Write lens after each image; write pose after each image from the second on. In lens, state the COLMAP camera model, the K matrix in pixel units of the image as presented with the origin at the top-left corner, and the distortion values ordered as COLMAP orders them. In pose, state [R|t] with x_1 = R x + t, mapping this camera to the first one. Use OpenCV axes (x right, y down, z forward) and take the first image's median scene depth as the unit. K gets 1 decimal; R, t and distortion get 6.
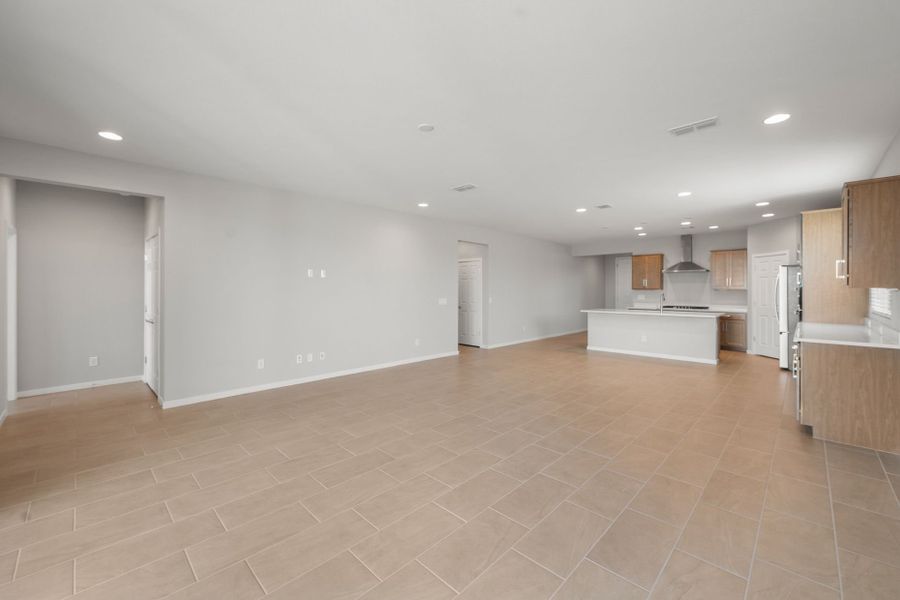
lens RADIAL K [[361.5, 0, 448.3], [0, 361.5, 291.9], [0, 0, 1]] dist [0.003104, -0.001534]
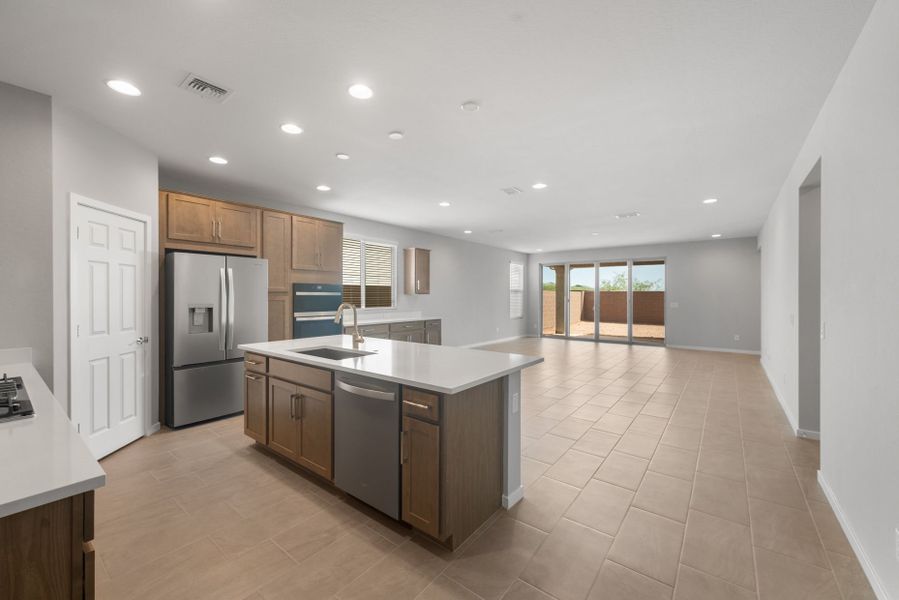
lens RADIAL K [[361.1, 0, 452.7], [0, 361.1, 298.0], [0, 0, 1]] dist [0.003104, -0.001534]
pose [[-0.991656, -0.002010, -0.128895, 0.474781], [-0.003620, 0.999918, 0.012260, -0.006855], [0.128860, 0.012624, -0.991582, 1.271951]]
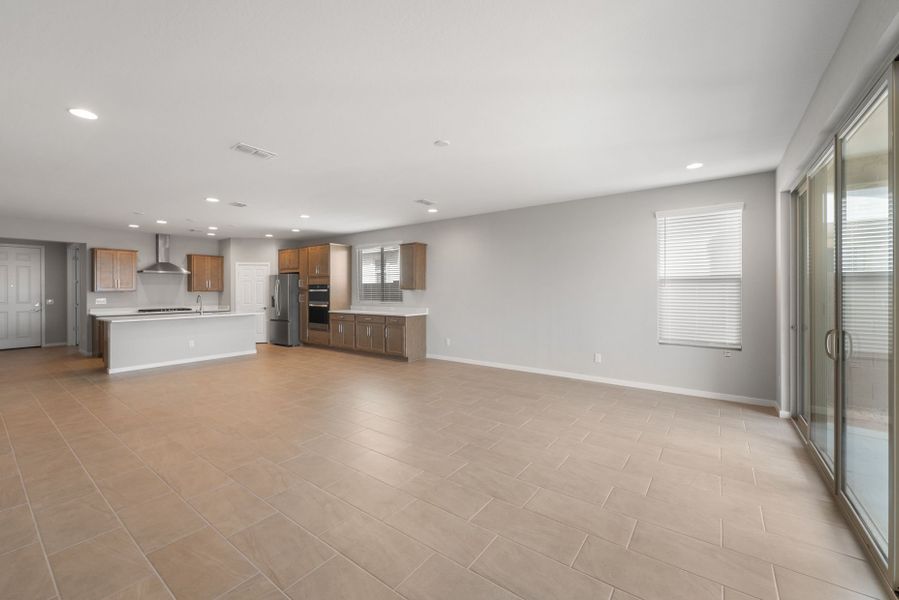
lens RADIAL K [[361.1, 0, 447.5], [0, 361.1, 292.1], [0, 0, 1]] dist [0.003104, -0.001534]
pose [[-0.135981, -0.003390, 0.990706, -0.425316], [0.007855, 0.999959, 0.004500, -0.003016], [-0.990680, 0.008394, -0.135949, 0.417877]]
